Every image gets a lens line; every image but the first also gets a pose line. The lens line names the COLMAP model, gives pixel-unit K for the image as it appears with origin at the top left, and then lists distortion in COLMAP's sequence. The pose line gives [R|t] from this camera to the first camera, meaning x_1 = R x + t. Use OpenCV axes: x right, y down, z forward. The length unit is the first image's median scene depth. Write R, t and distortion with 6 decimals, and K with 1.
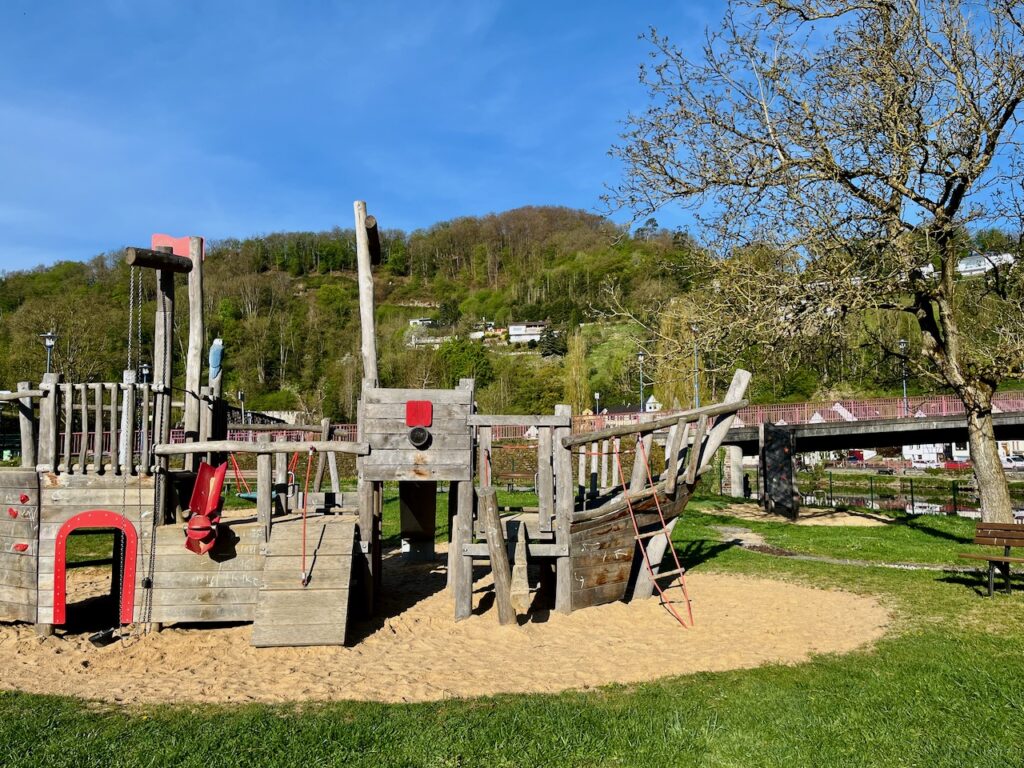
lens RADIAL K [[772.2, 0, 507.5], [0, 772.2, 383.0], [0, 0, 1]] dist [0.077379, -0.100993]
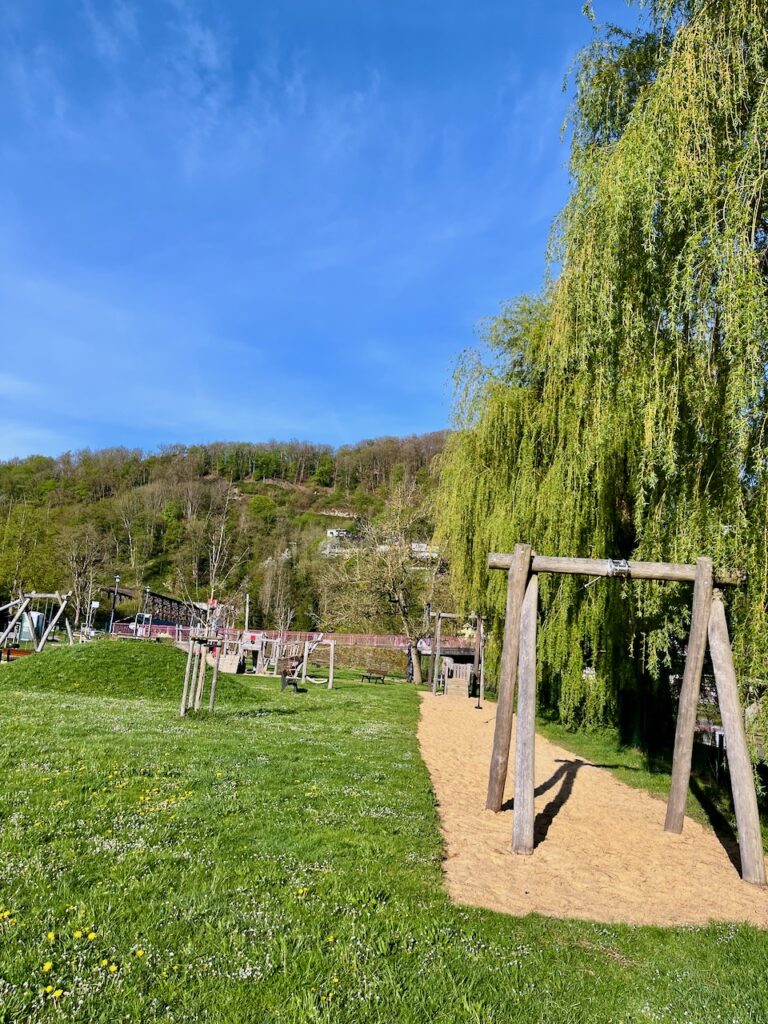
lens RADIAL K [[772.2, 0, 380.4], [0, 772.2, 516.5], [0, 0, 1]] dist [0.077379, -0.100993]
pose [[0.994848, 0.072289, -0.071072, 0.034645], [-0.078268, 0.993276, -0.085301, -0.012984], [0.064428, 0.090424, 0.993817, -0.140186]]
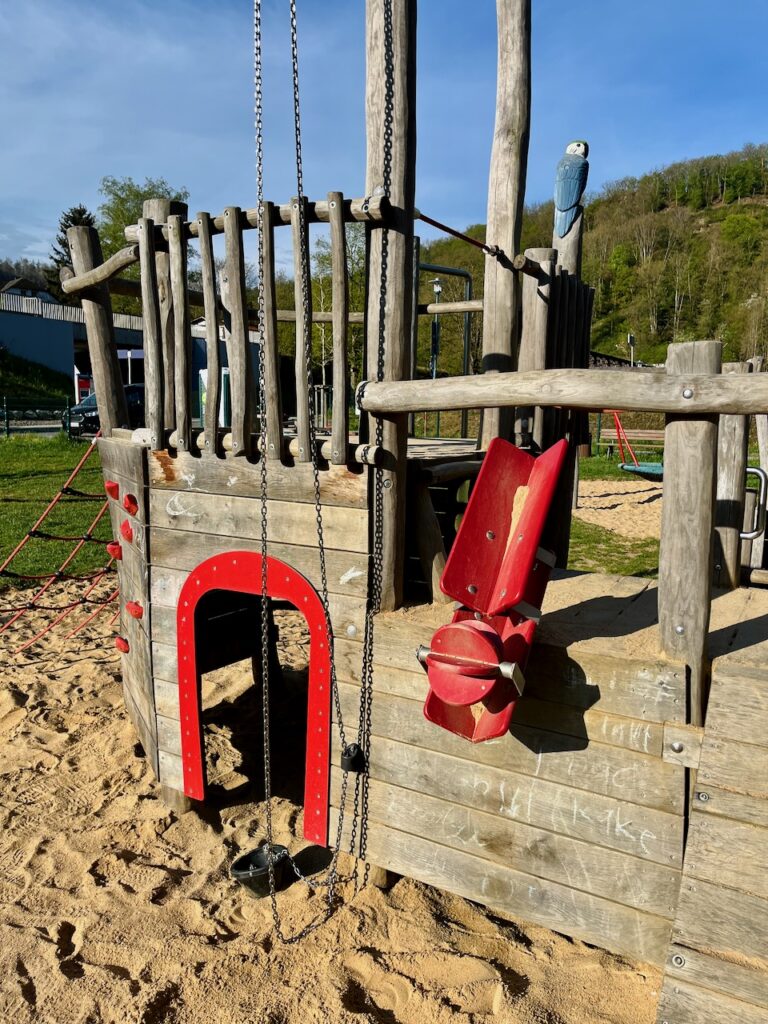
lens RADIAL K [[772.2, 0, 391.5], [0, 772.2, 509.7], [0, 0, 1]] dist [0.077379, -0.100993]
pose [[0.811695, 0.093944, -0.576477, -0.006905], [0.034032, 0.977697, 0.207247, 0.001816], [0.583090, -0.187840, 0.790394, 0.020846]]
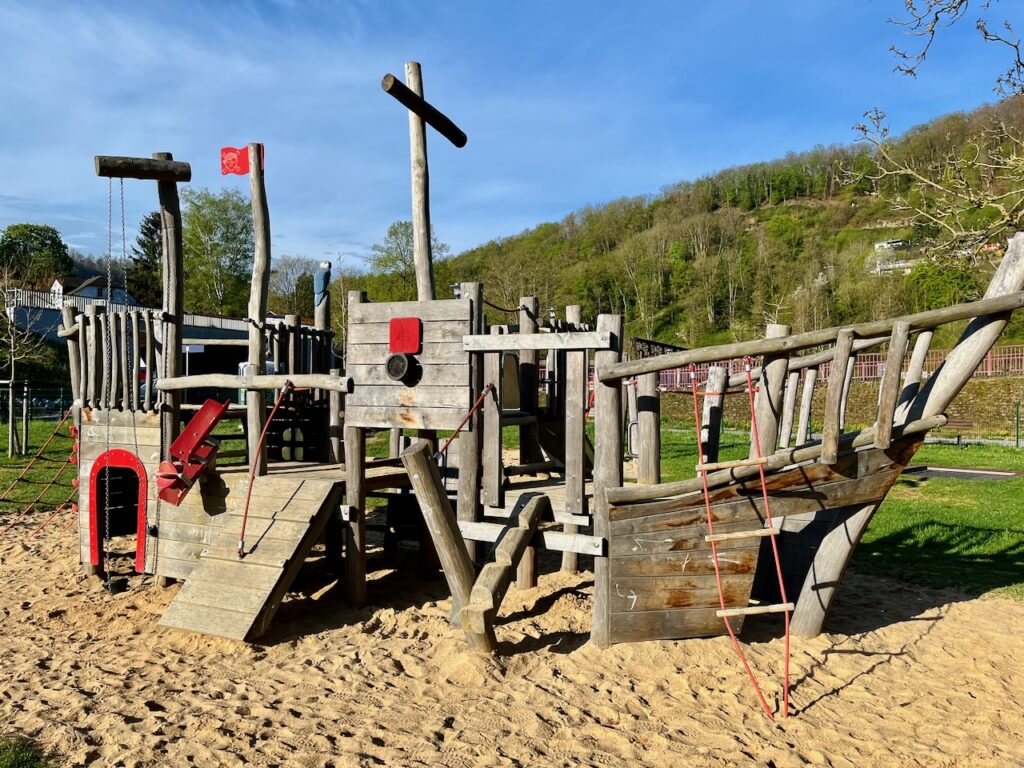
lens RADIAL K [[772.2, 0, 511.6], [0, 772.2, 376.7], [0, 0, 1]] dist [0.077379, -0.100993]
pose [[0.840456, -0.005374, -0.541853, 0.010618], [0.043482, 0.997395, 0.057552, 0.001222], [0.540132, -0.071931, 0.838501, 0.013450]]
